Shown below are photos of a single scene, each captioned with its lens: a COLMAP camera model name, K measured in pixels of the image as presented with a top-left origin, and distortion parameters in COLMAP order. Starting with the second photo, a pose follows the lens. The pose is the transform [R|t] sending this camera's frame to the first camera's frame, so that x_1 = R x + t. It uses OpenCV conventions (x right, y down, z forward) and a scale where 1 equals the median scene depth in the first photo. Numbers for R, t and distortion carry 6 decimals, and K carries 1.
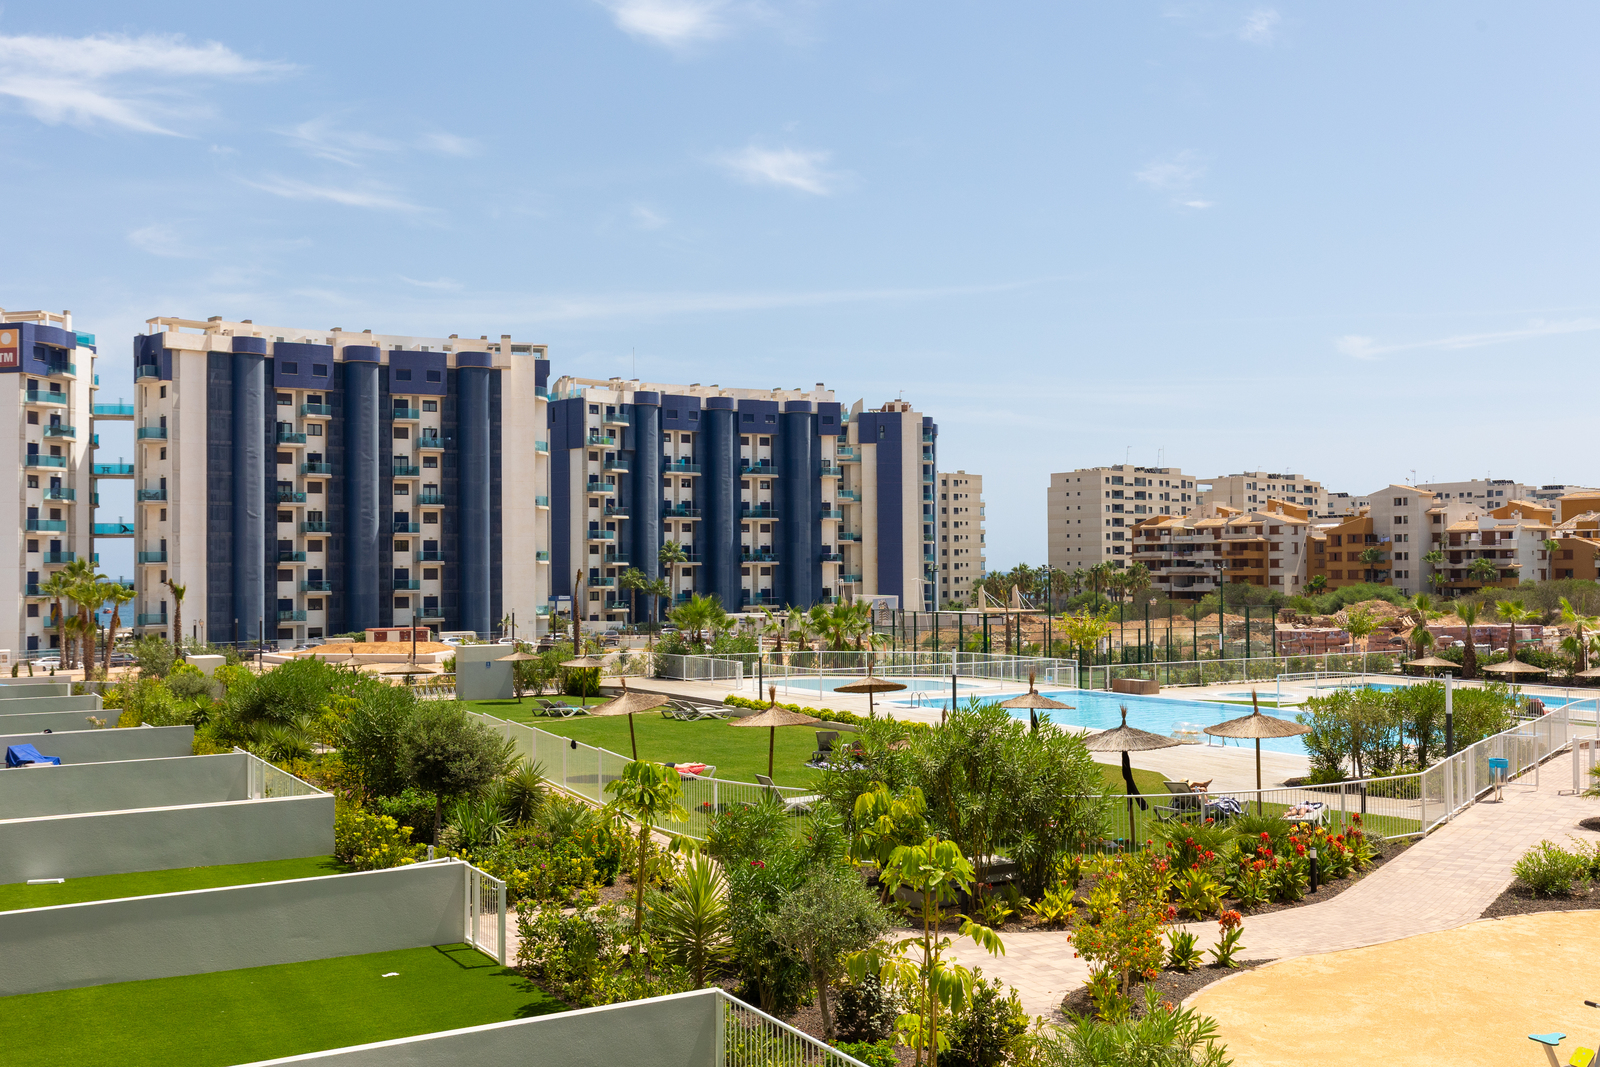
lens RADIAL K [[1542.2, 0, 795.4], [0, 1542.2, 531.0], [0, 0, 1]] dist [0.021738, 0.000000]
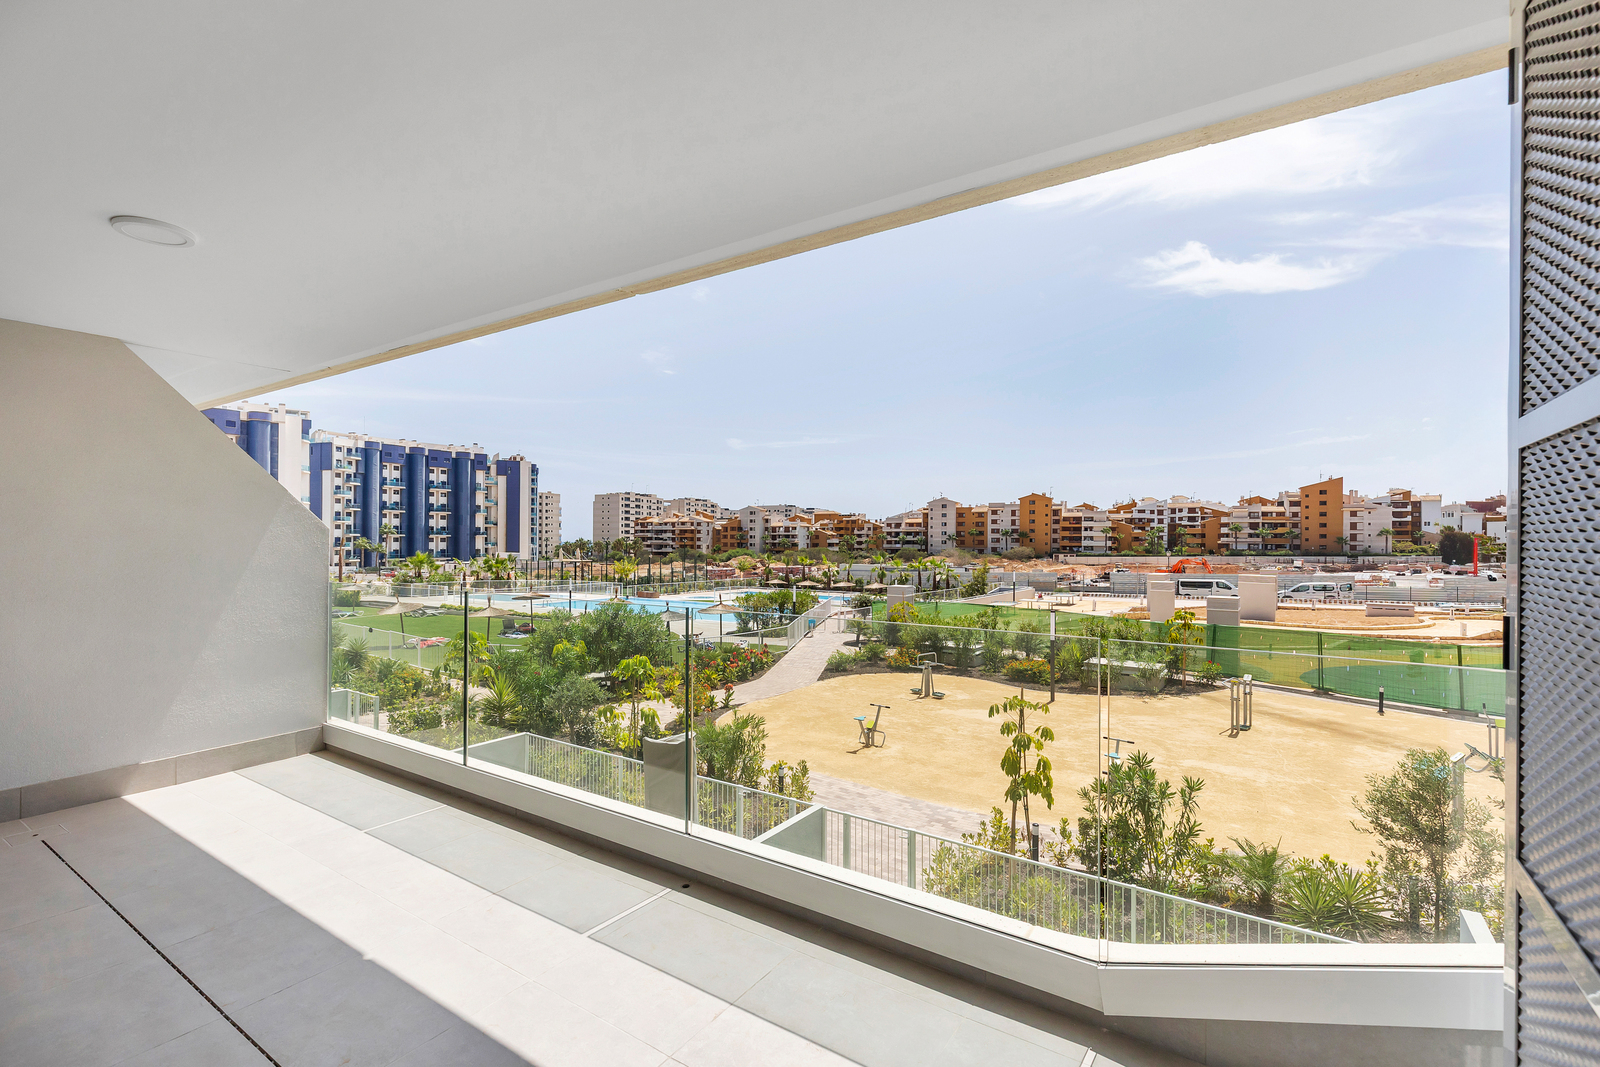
lens RADIAL K [[729.4, 0, 797.2], [0, 729.4, 535.0], [0, 0, 1]] dist [0.005820, 0.000263]
pose [[0.905214, 0.015267, 0.424682, -0.006852], [-0.022079, 0.999694, 0.011124, 0.000093], [-0.424382, -0.019446, 0.905274, -0.003630]]
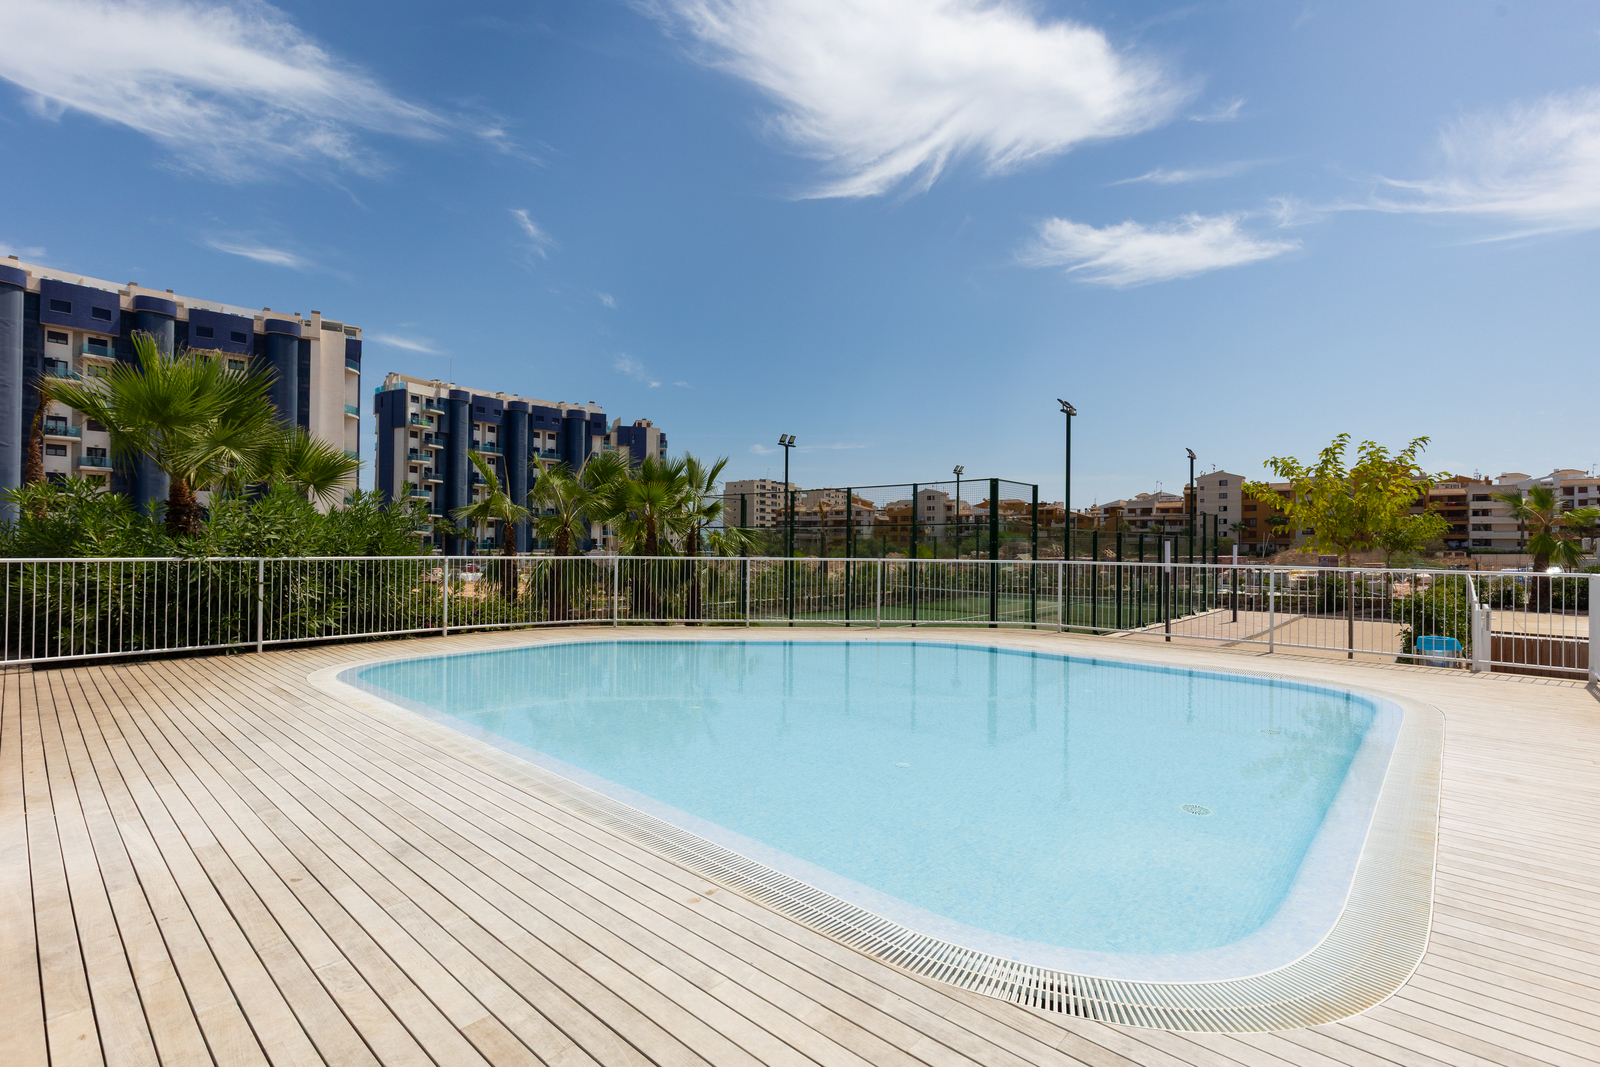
lens RADIAL K [[729.4, 0, 809.4], [0, 729.4, 536.7], [0, 0, 1]] dist [0.005820, 0.000263]
pose [[0.952379, 0.021548, 0.304154, 0.004679], [-0.025979, 0.999607, 0.010528, 0.024314], [-0.303807, -0.017928, 0.952565, 0.288432]]
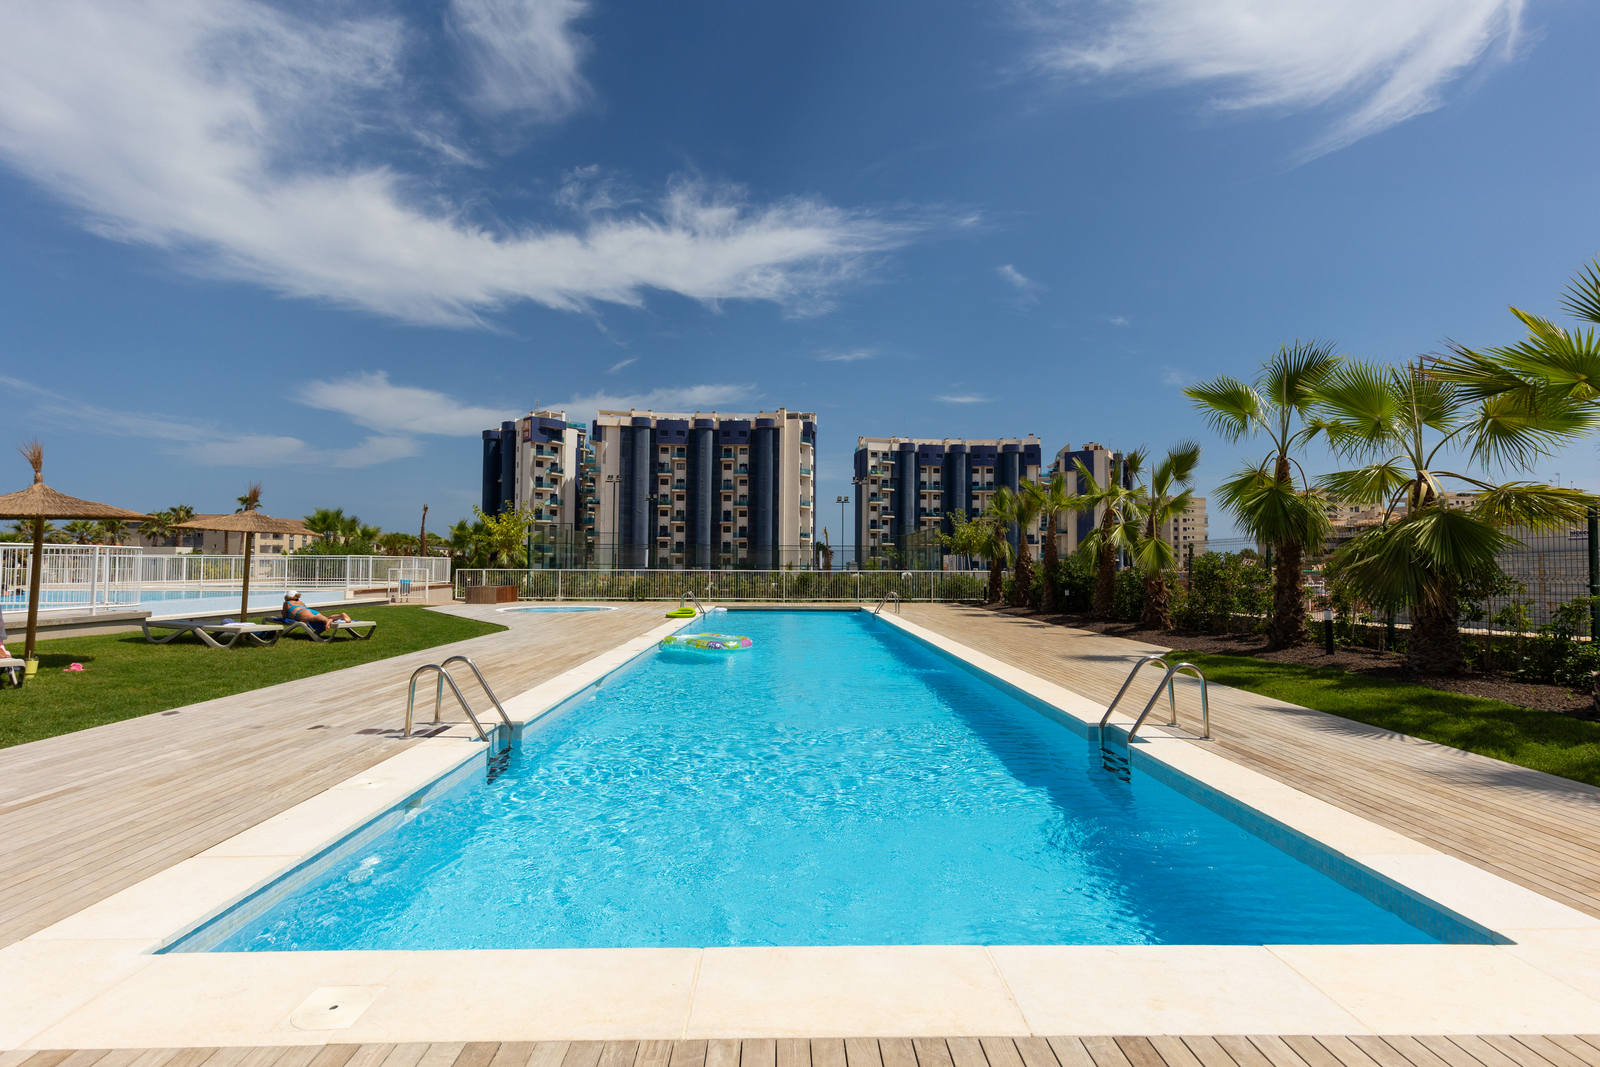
lens RADIAL K [[729.4, 0, 767.1], [0, 729.4, 495.3], [0, 0, 1]] dist [0.005820, 0.000263]
pose [[0.871031, -0.032027, -0.490182, 0.163478], [-0.003098, 0.997494, -0.070679, 0.024379], [0.491218, 0.063082, 0.868750, 0.231461]]
